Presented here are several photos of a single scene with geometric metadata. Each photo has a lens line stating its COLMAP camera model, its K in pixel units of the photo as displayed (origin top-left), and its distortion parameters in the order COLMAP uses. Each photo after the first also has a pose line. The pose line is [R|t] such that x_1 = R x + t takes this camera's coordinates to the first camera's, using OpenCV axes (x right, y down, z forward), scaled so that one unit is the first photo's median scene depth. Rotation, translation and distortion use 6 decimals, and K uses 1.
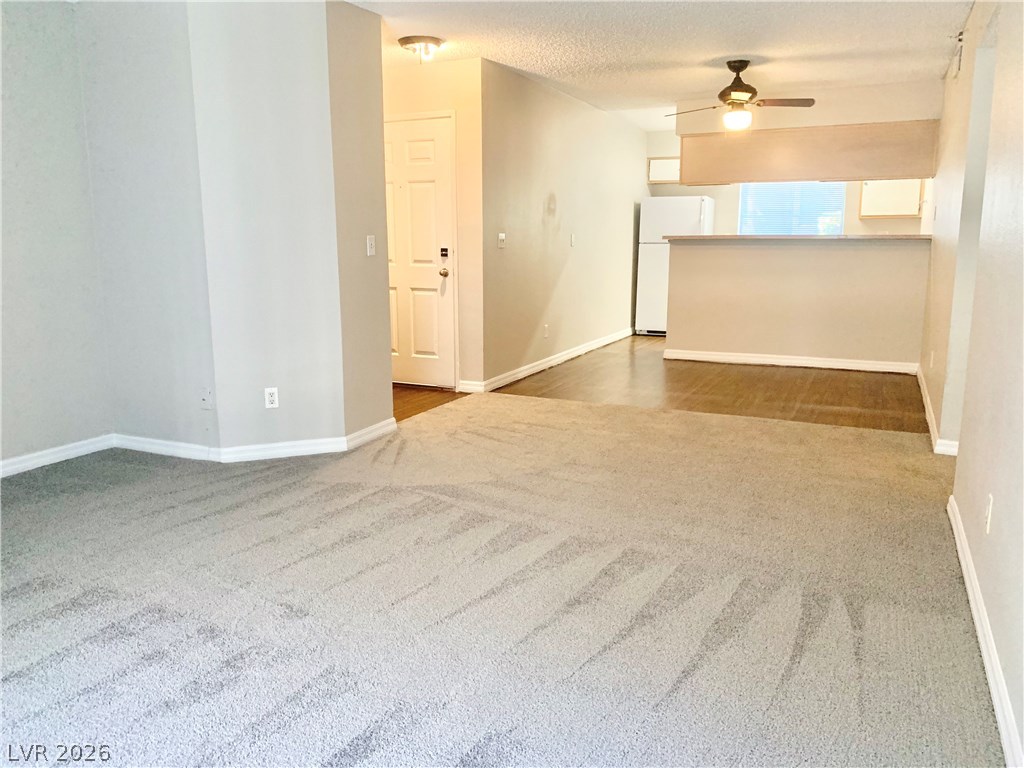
lens RADIAL K [[784.5, 0, 503.9], [0, 784.5, 384.9], [0, 0, 1]] dist [0.003338, 0.004192]
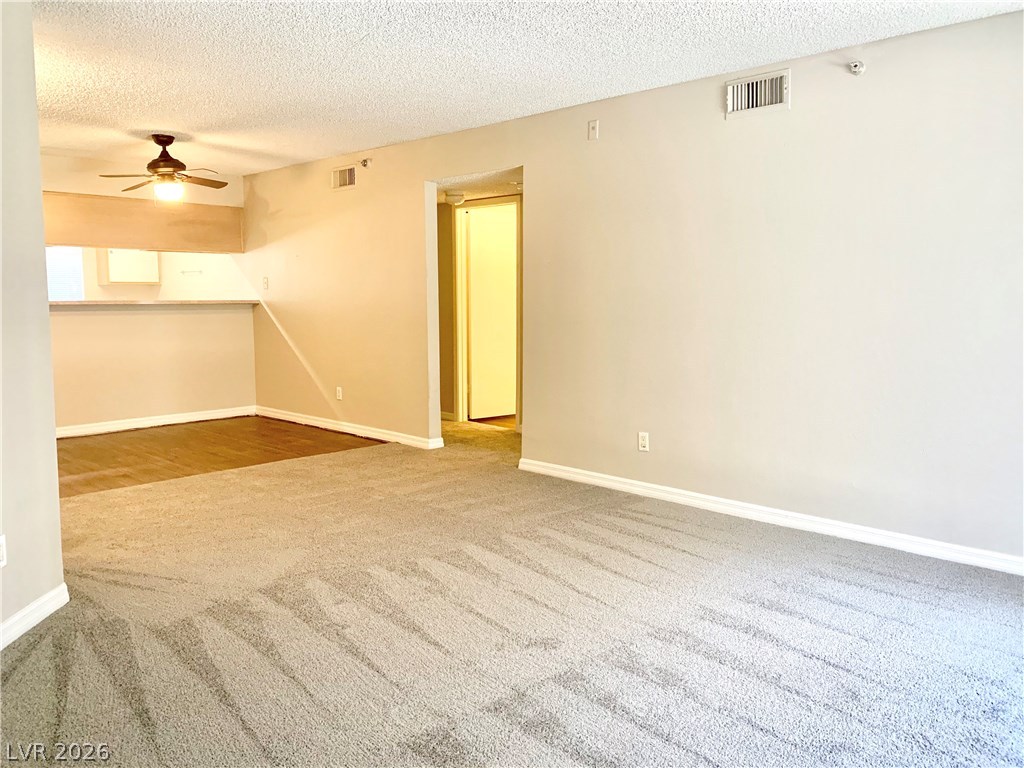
lens RADIAL K [[784.5, 0, 503.9], [0, 784.5, 384.9], [0, 0, 1]] dist [0.003338, 0.004192]
pose [[0.320864, -0.104575, 0.941334, -0.724791], [0.178733, 0.982714, 0.048249, -0.073301], [-0.930108, 0.152767, 0.334009, 0.360915]]
